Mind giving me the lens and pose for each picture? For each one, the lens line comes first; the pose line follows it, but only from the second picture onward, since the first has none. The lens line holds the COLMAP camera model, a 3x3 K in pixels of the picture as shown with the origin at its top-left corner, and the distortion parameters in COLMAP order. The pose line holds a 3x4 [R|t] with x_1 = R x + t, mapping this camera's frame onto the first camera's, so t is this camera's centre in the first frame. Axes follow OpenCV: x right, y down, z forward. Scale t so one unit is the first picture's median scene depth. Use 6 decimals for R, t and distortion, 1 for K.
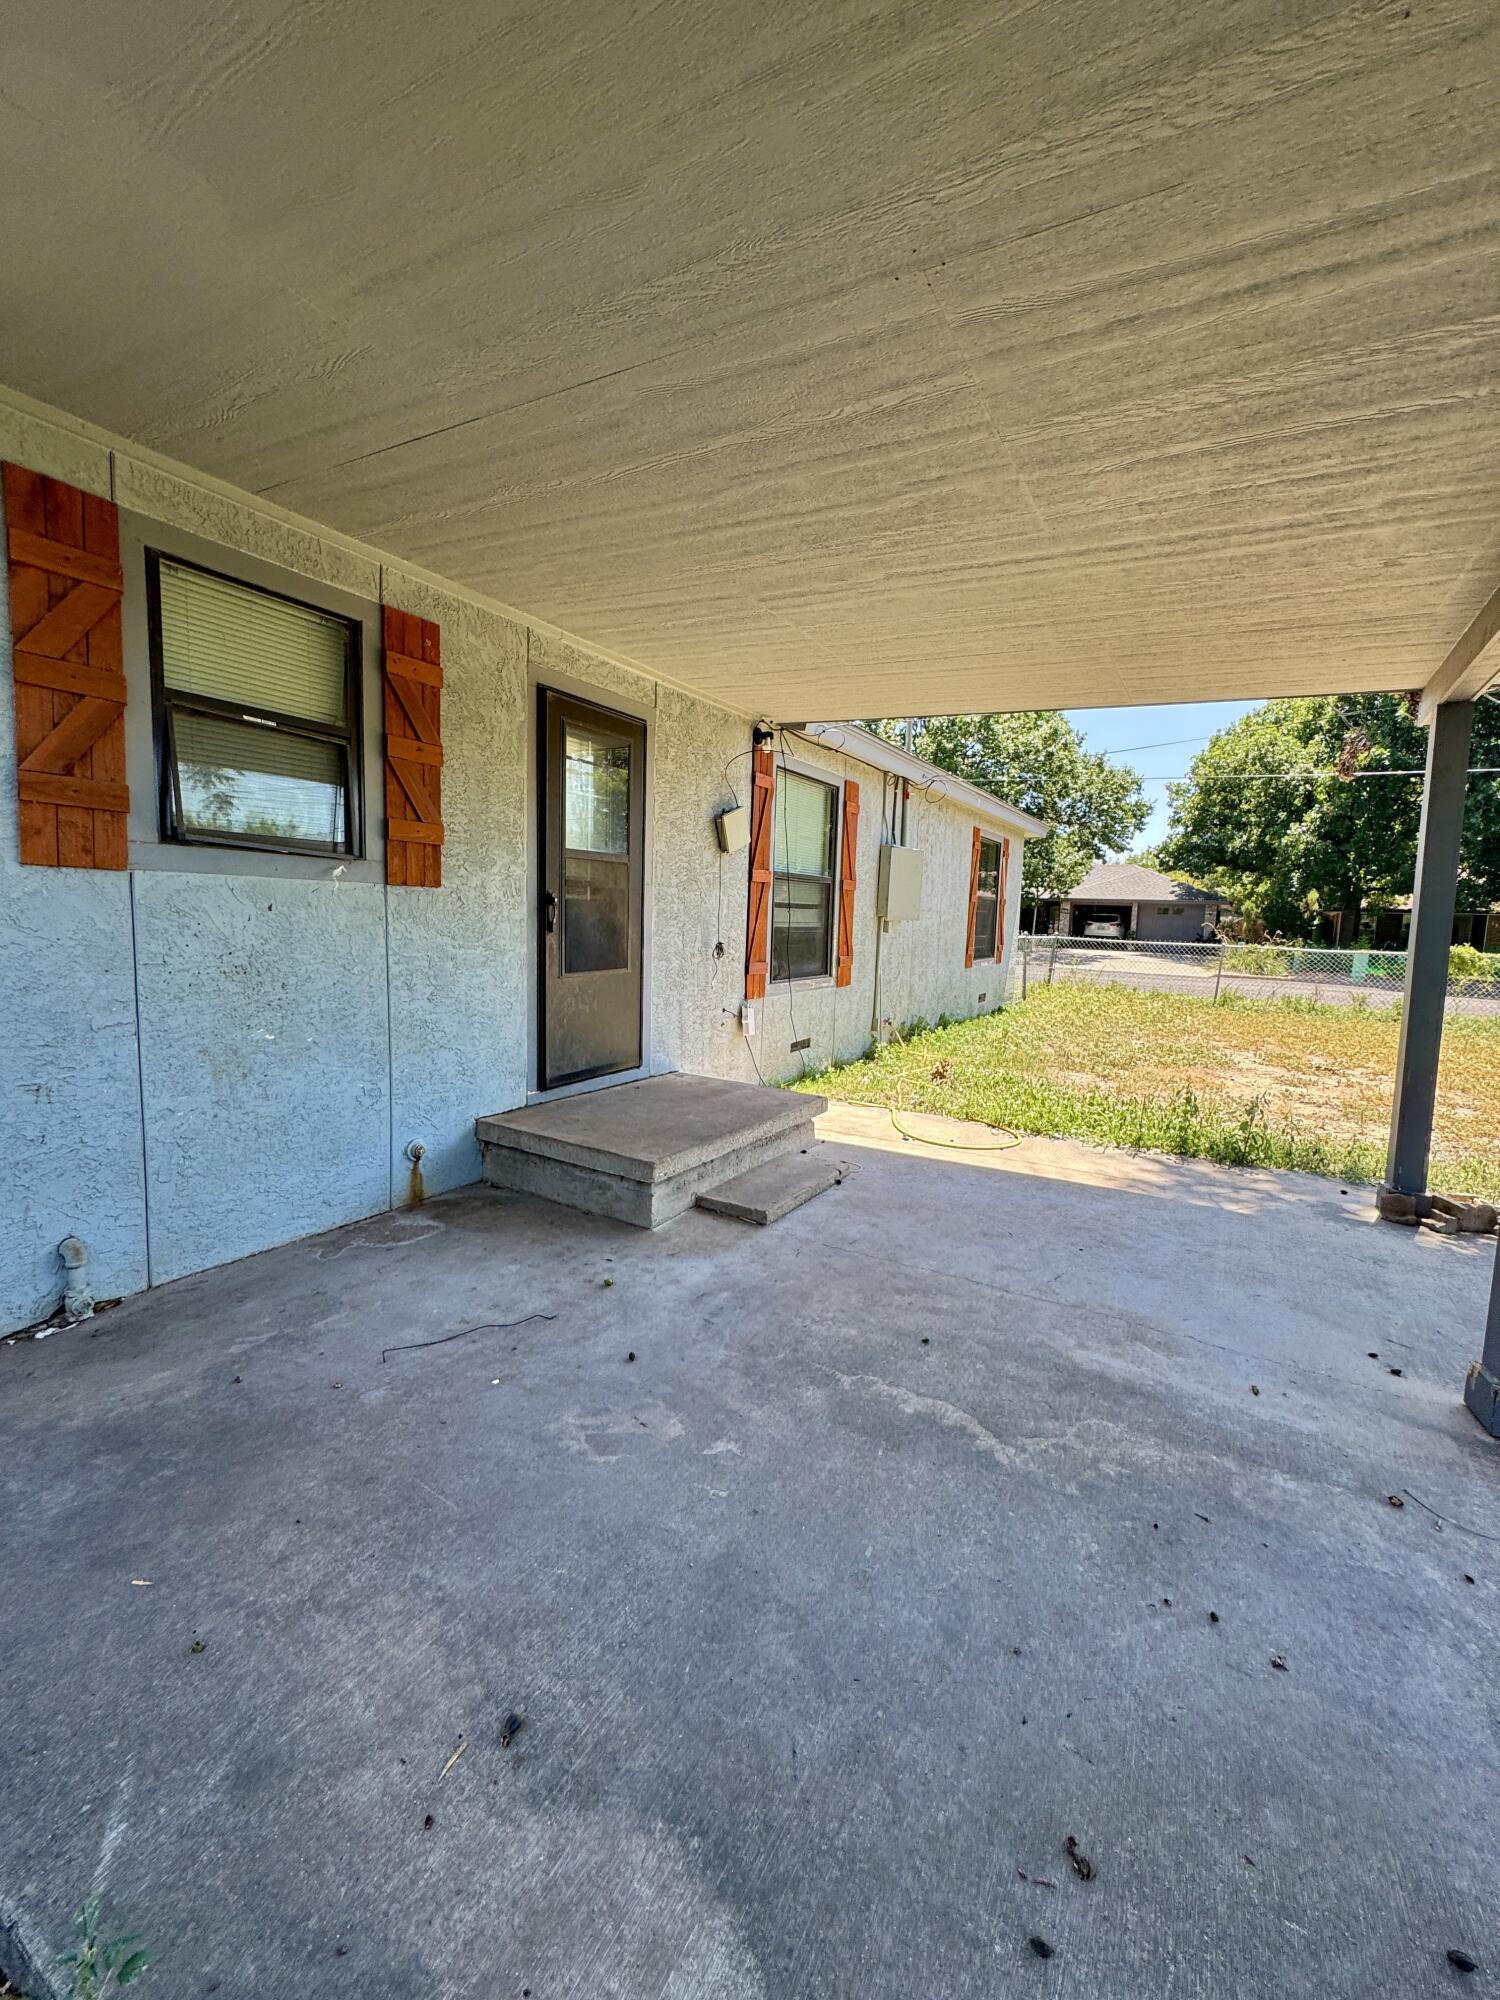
lens RADIAL K [[808.7, 0, 752.1], [0, 808.7, 993.1], [0, 0, 1]] dist [0.002065, 0.000270]
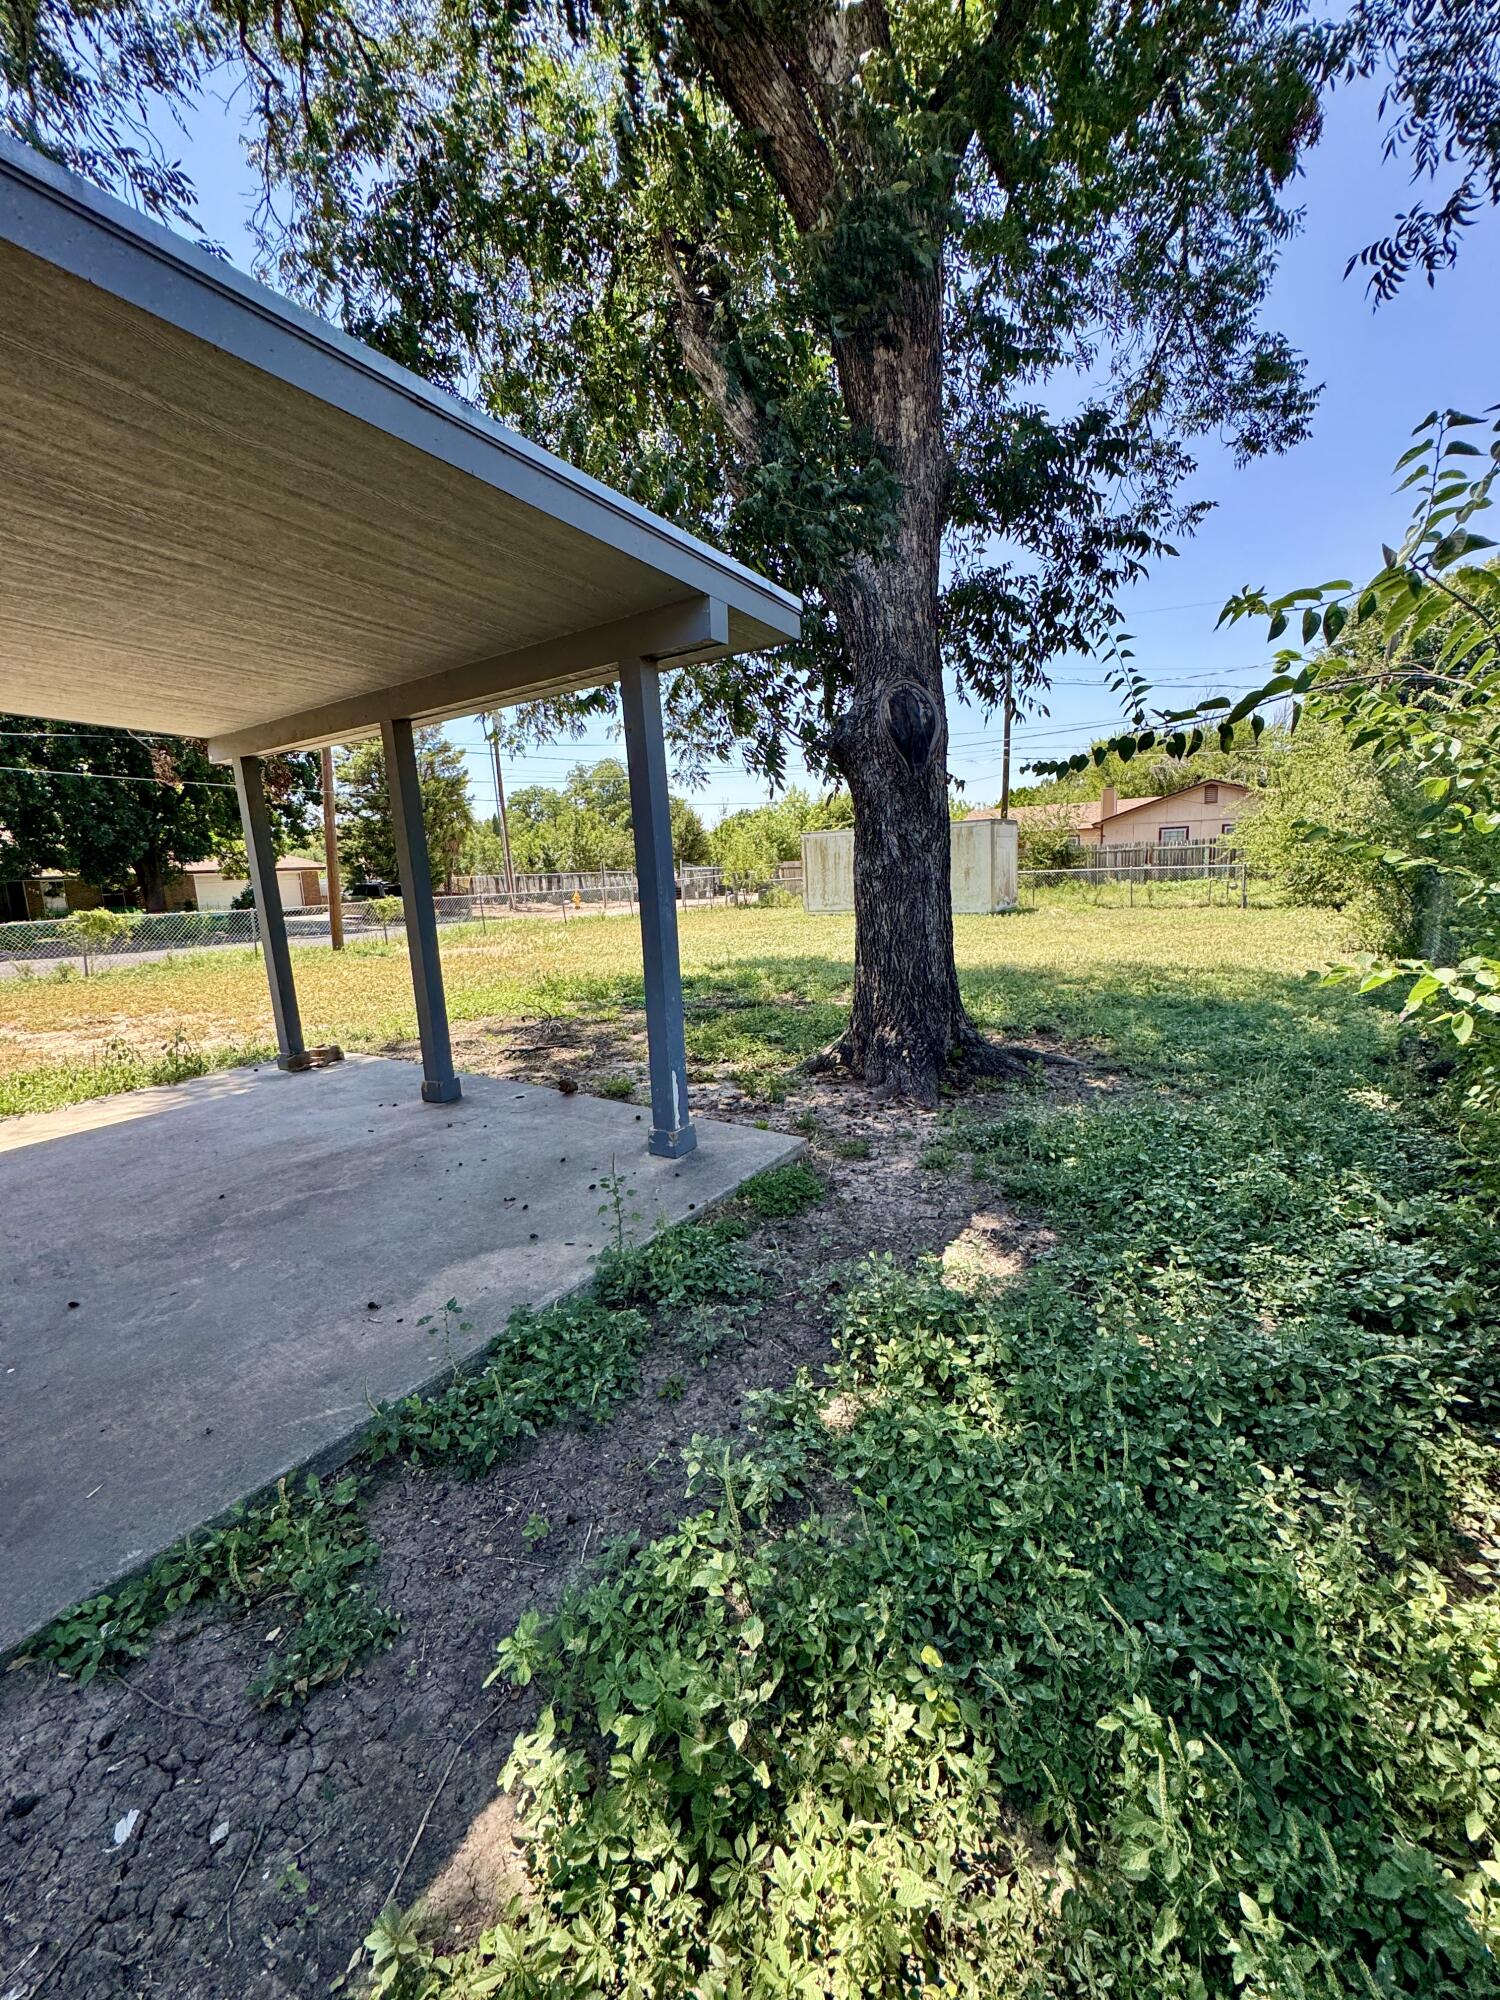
lens RADIAL K [[808.7, 0, 752.1], [0, 808.7, 993.1], [0, 0, 1]] dist [0.002065, 0.000270]
pose [[0.053398, -0.188629, 0.980596, -1.245954], [0.149069, 0.972499, 0.178954, -0.055889], [-0.987384, 0.136620, 0.080048, -0.134302]]
